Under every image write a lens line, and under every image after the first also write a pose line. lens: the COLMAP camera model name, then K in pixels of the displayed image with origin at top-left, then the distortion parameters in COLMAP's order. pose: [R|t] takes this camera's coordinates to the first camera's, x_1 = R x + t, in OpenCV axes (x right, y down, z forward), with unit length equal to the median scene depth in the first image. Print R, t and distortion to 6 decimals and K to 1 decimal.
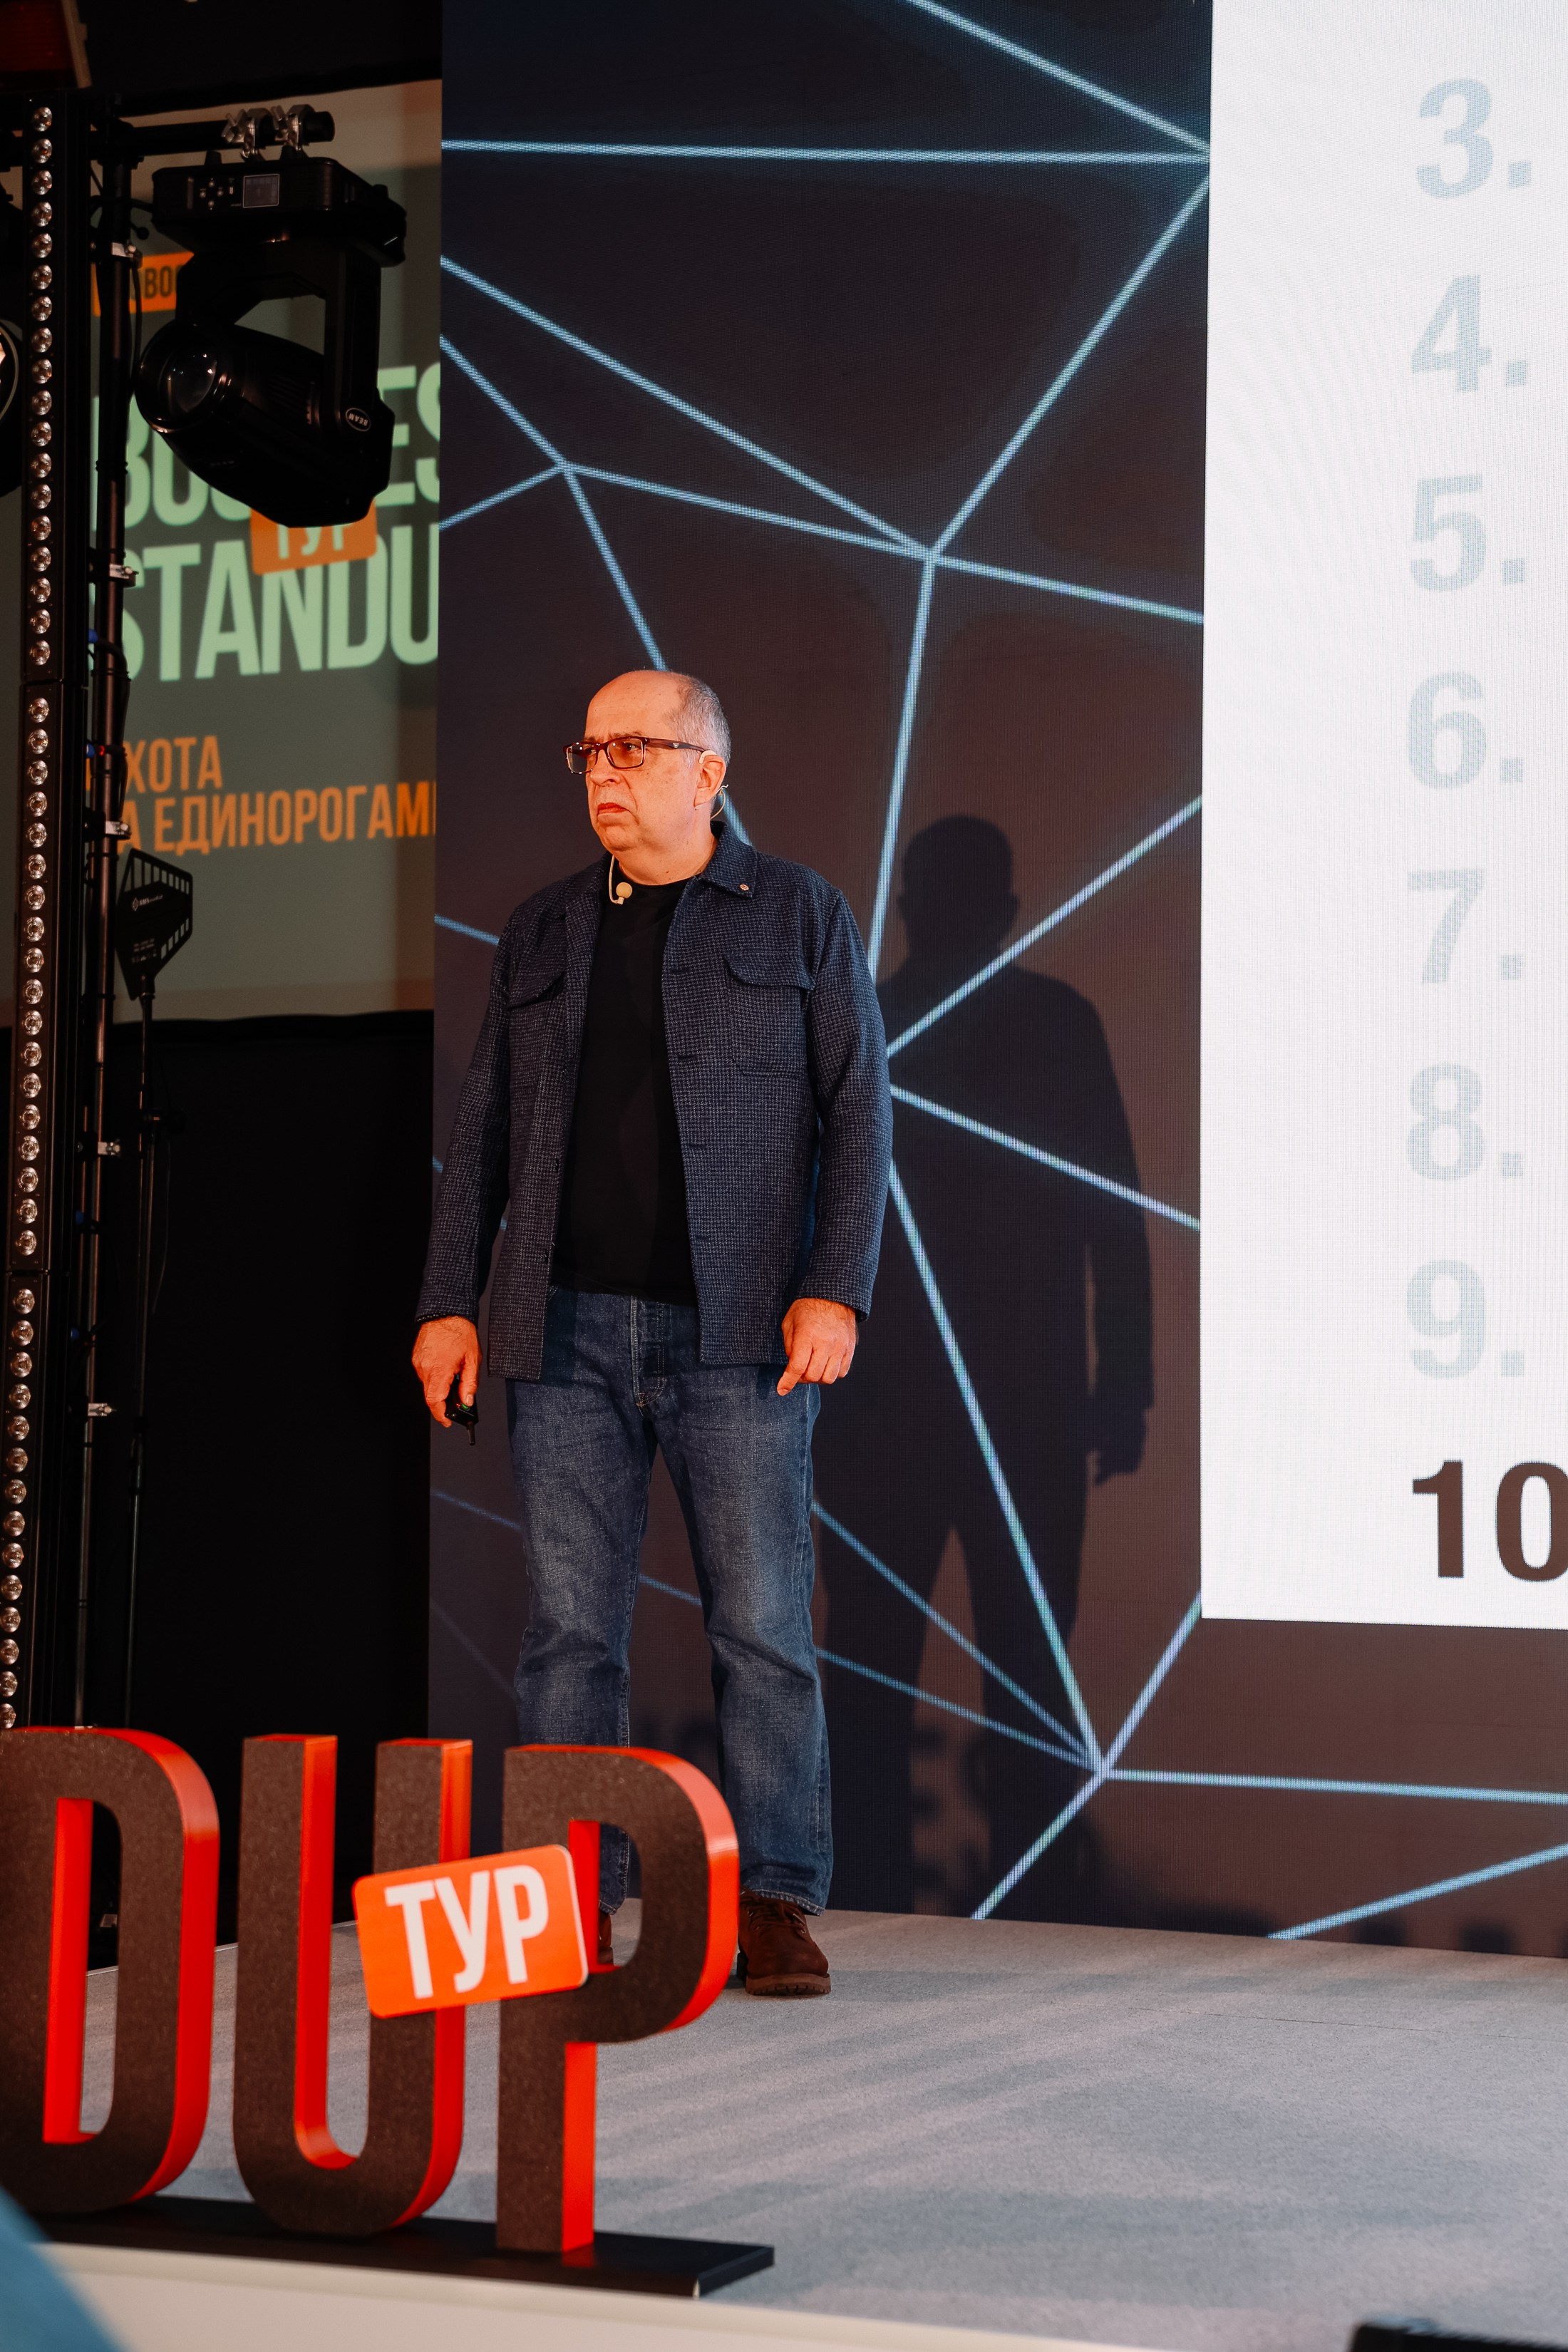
lens RADIAL K [[4351.1, 0, 784.0], [0, 4351.1, 1176.0], [0, 0, 1]] dist [0.239850, 0.096476]
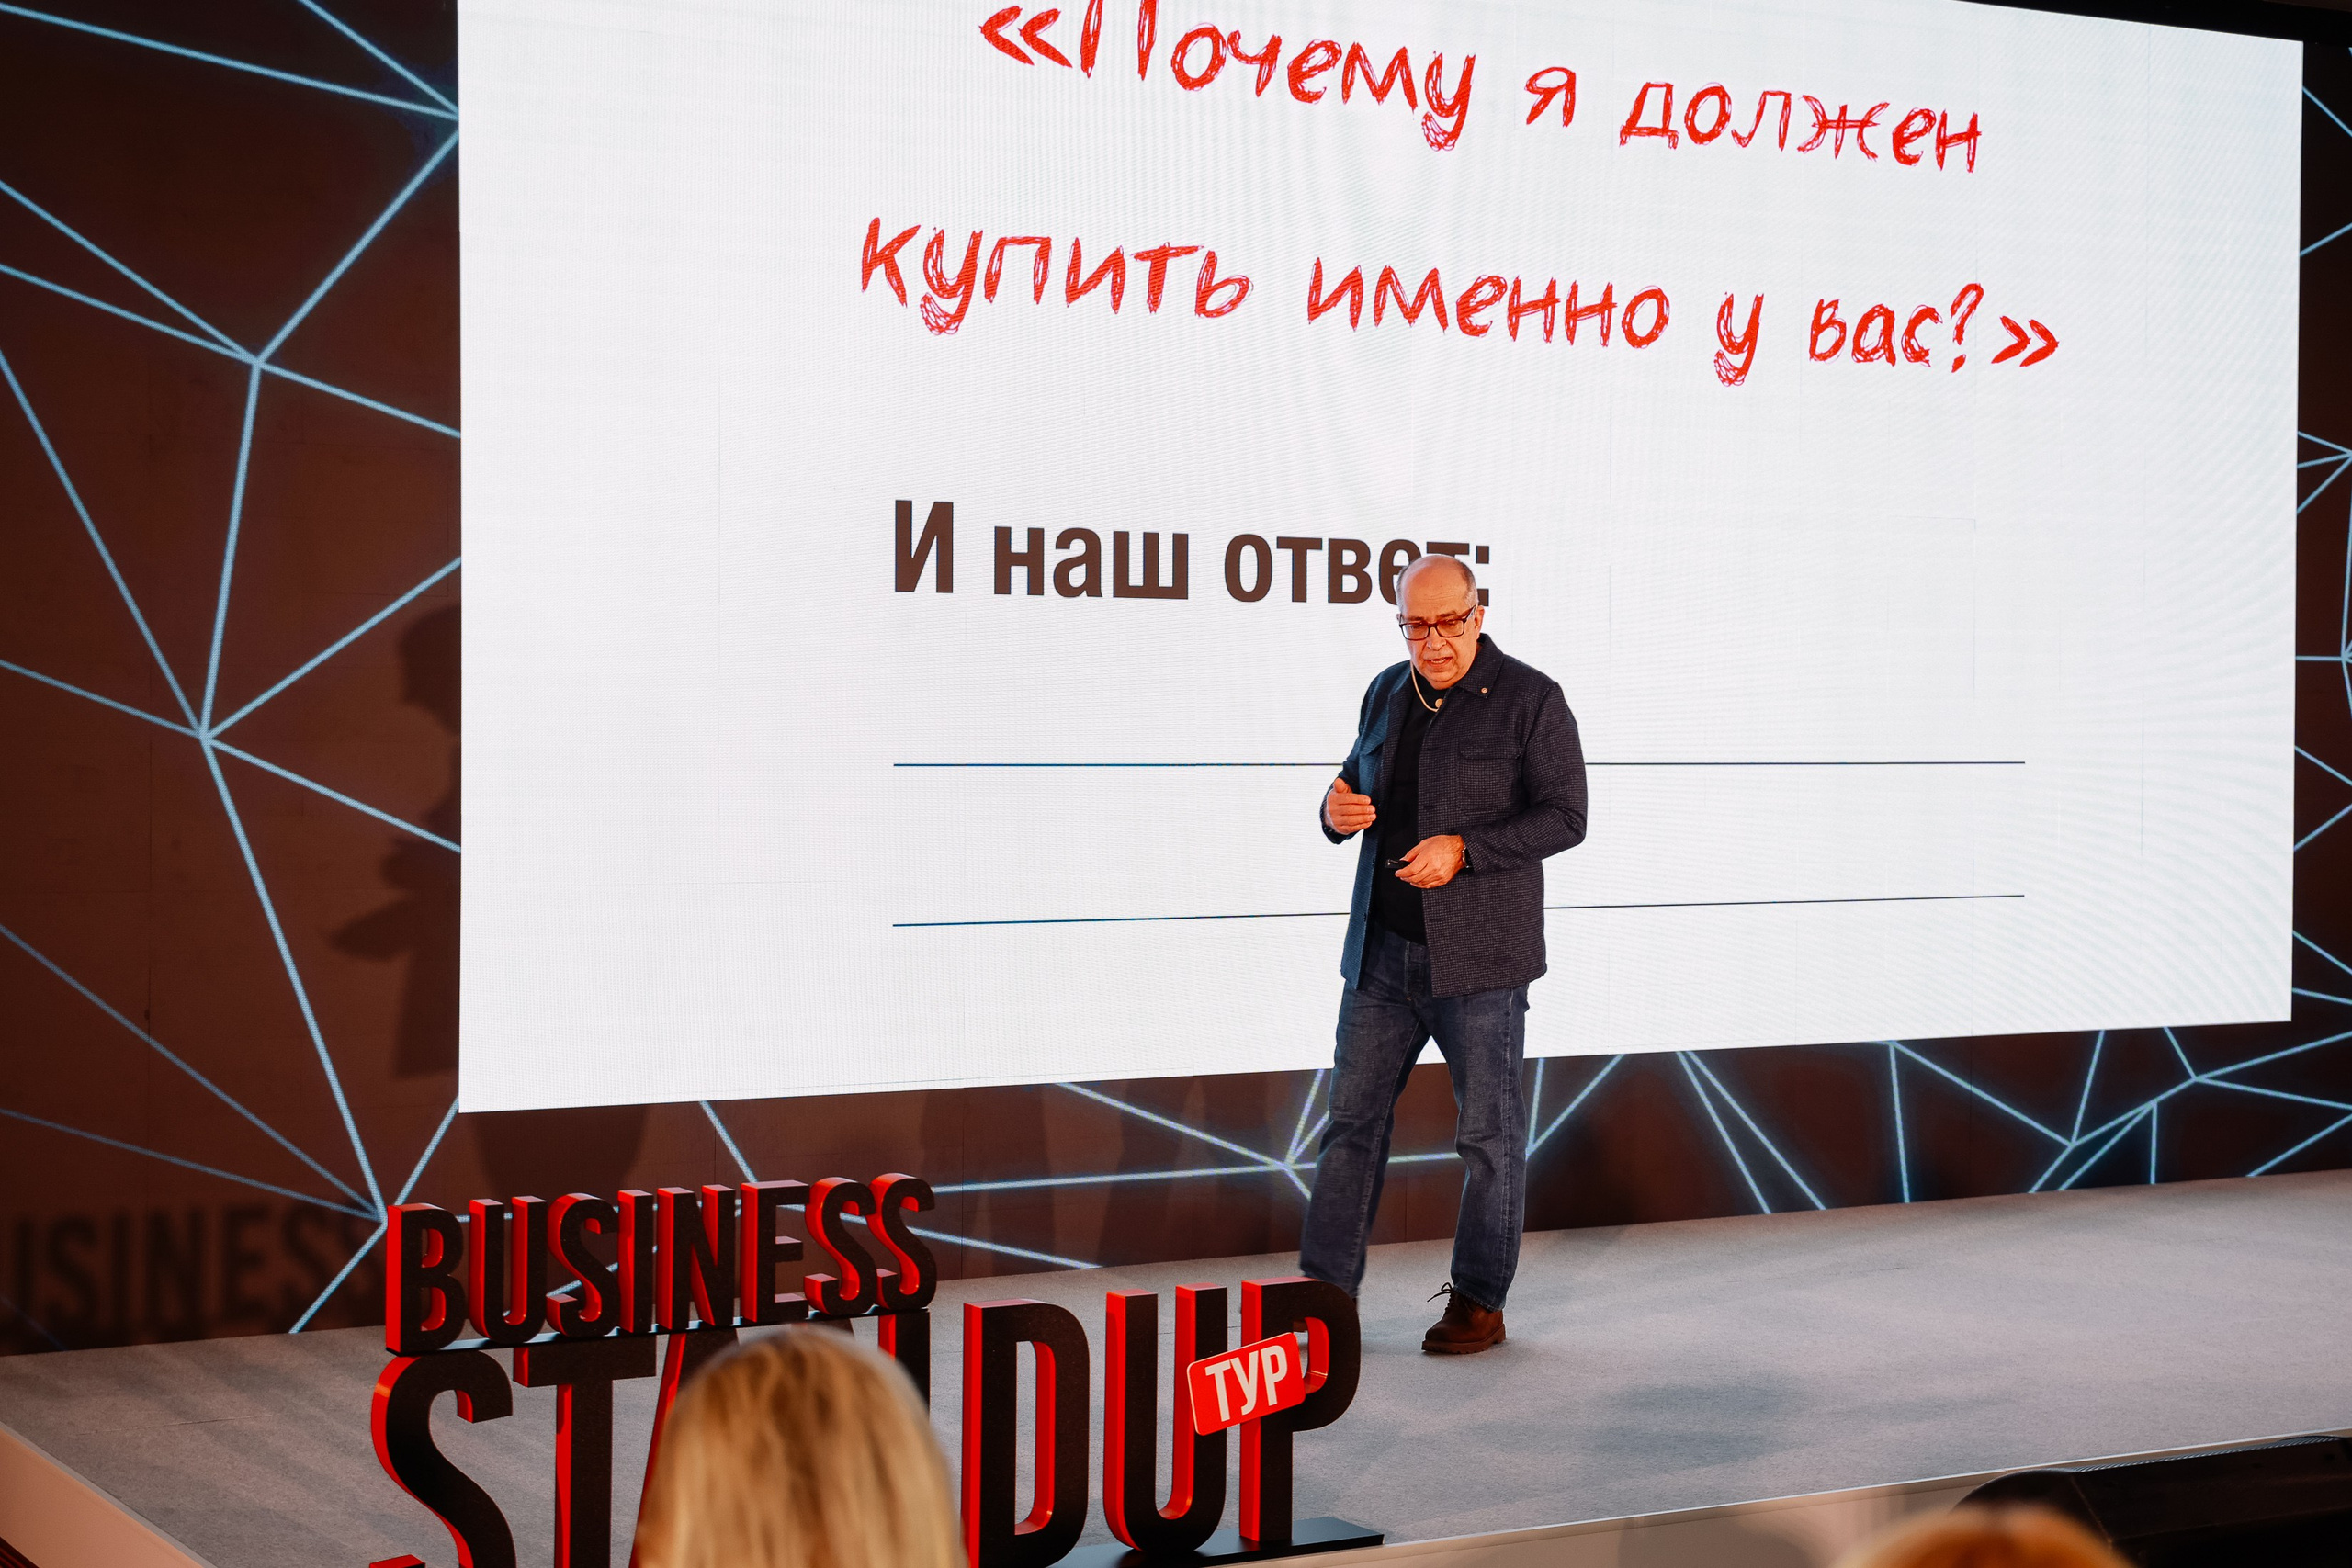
lens RADIAL K [[3738.5, 0, 1184.6], [0, 3738.5, 792.3], [0, 0, 1]] dist [-0.030568, 1.064696]
pose [[0.578938, -0.020003, 0.815126, -0.784412], [-0.056141, 0.996349, 0.064324, -0.101847], [-0.813436, -0.083002, 0.575702, 0.072467]]
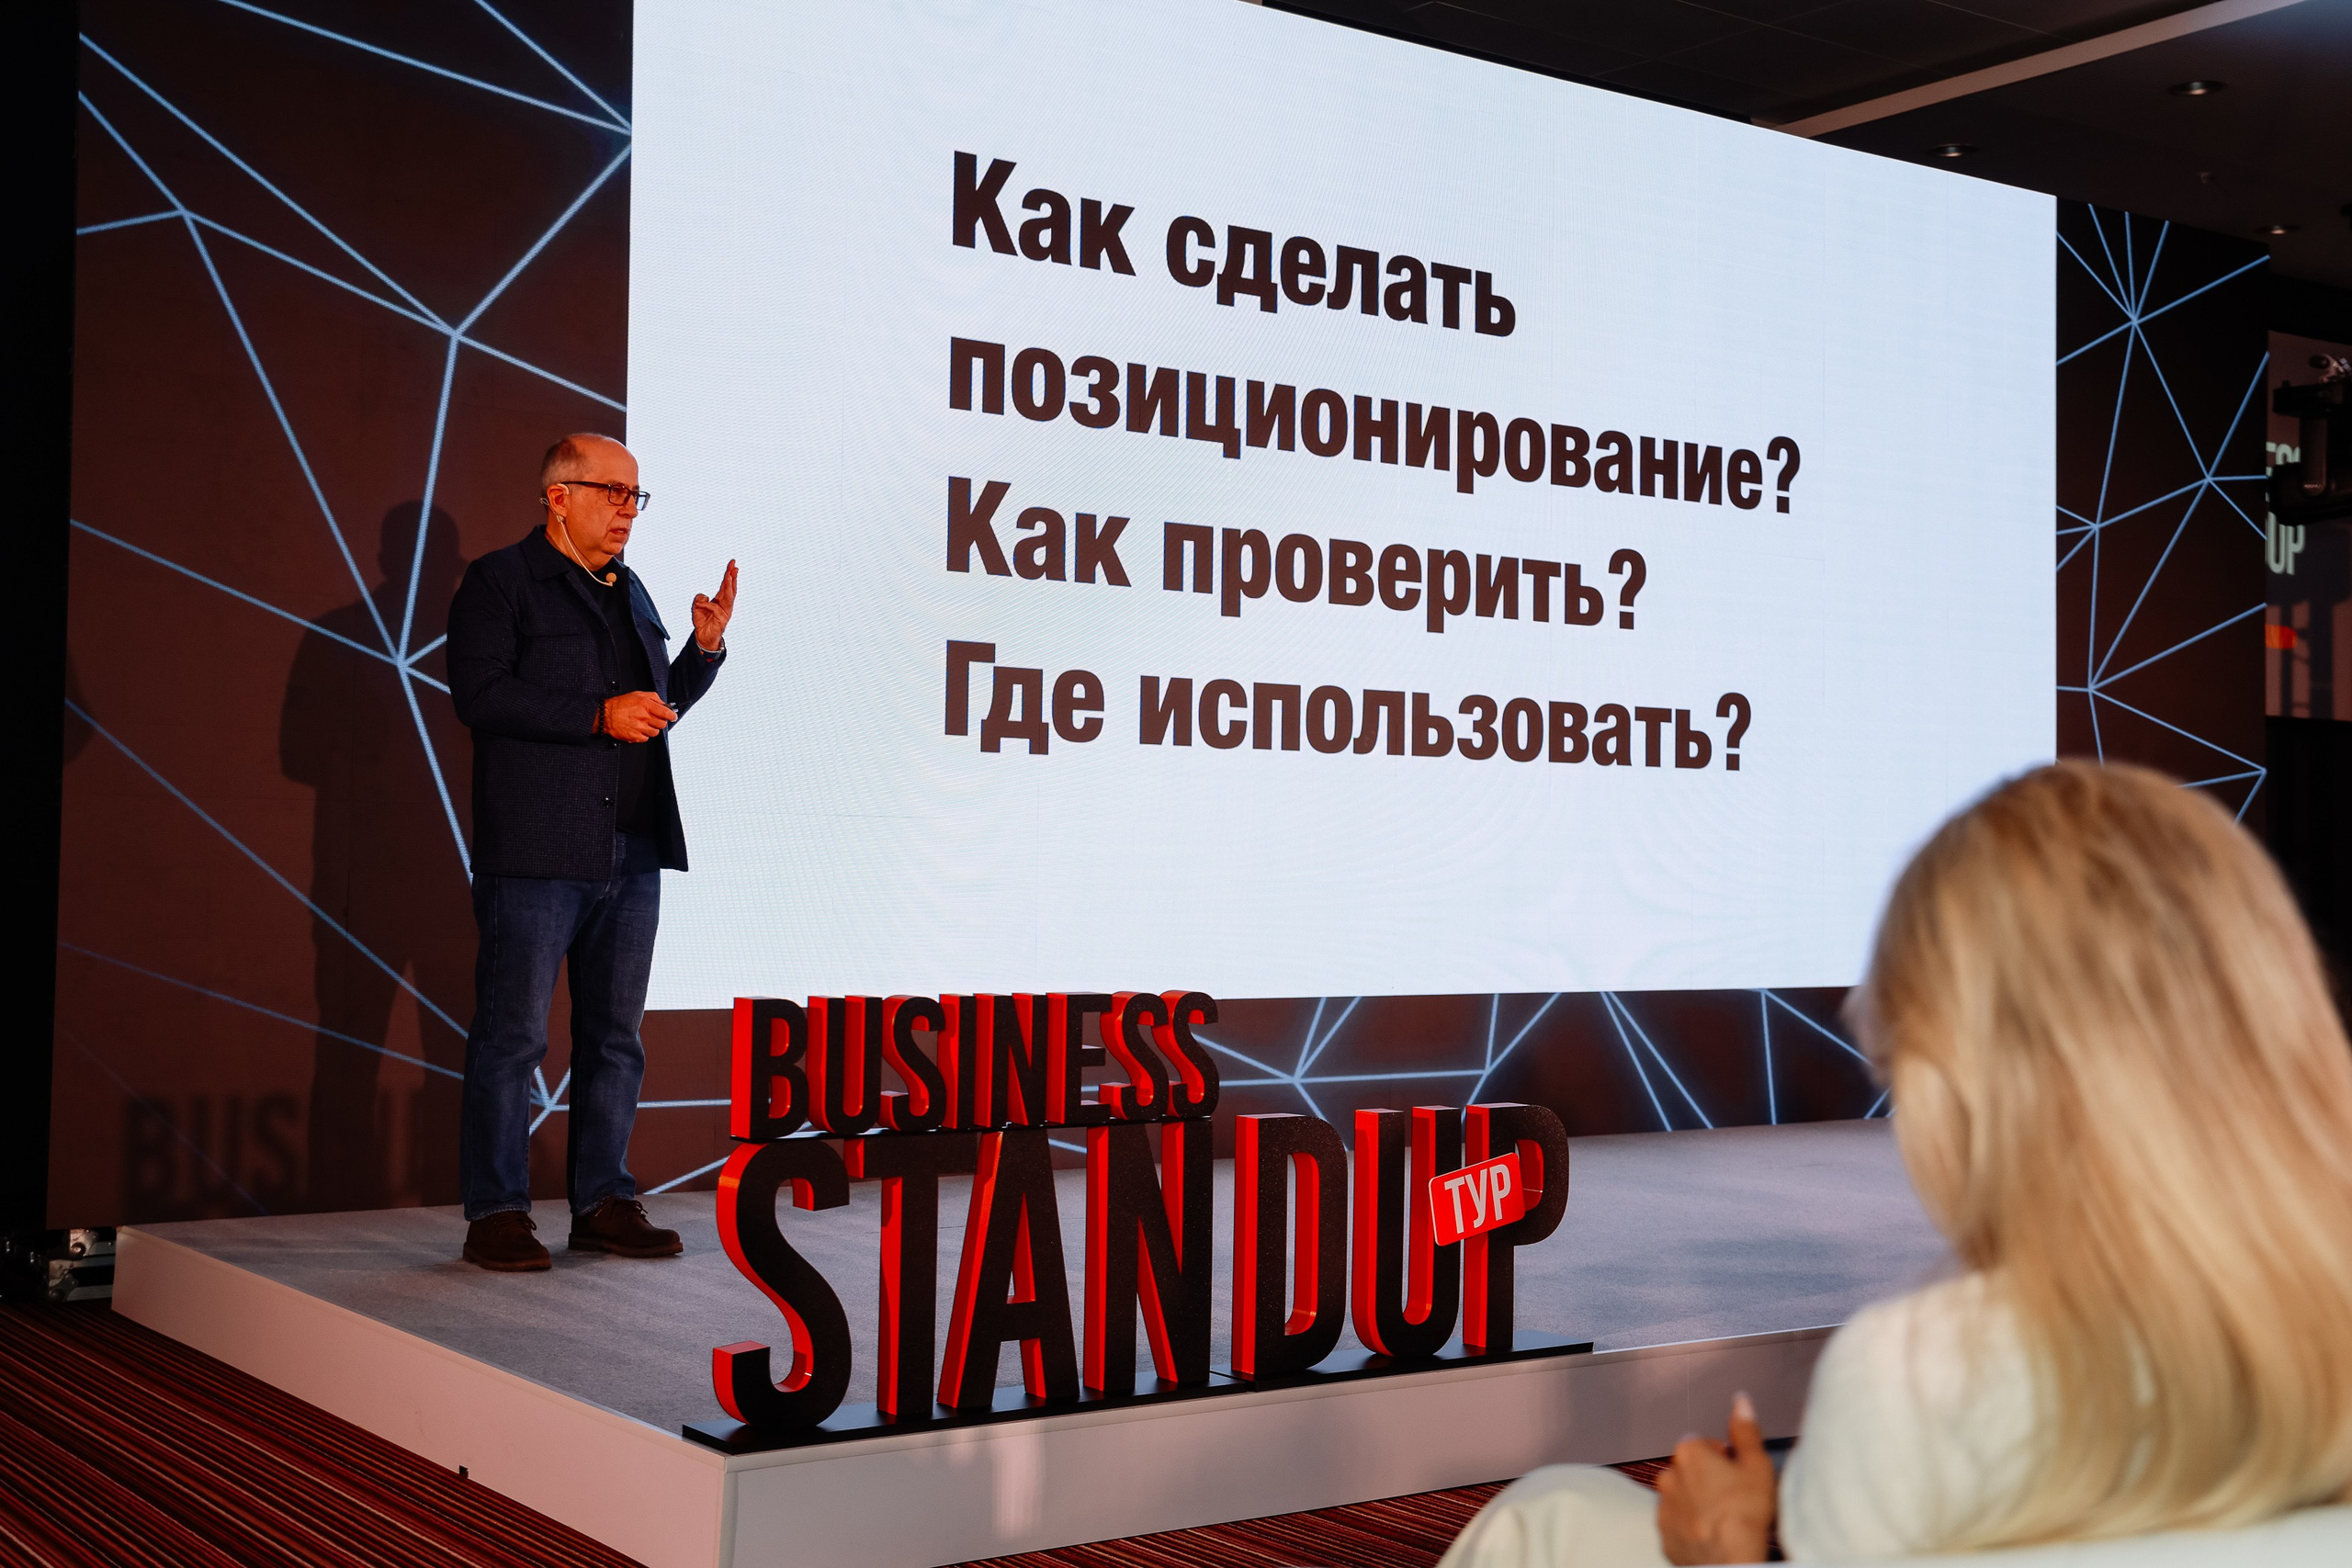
lens RADIAL K [[2815.3, 0, 1171.4], [0, 2815.3, 770.5], [0, 0, 1]] dist [0.000526, 0.264266]
pose [[0.501290, 0.028639, 0.864805, -0.717837], [-0.069603, 0.997548, 0.007310, -0.012900], [-0.862475, -0.063857, 0.502054, 0.277223]]
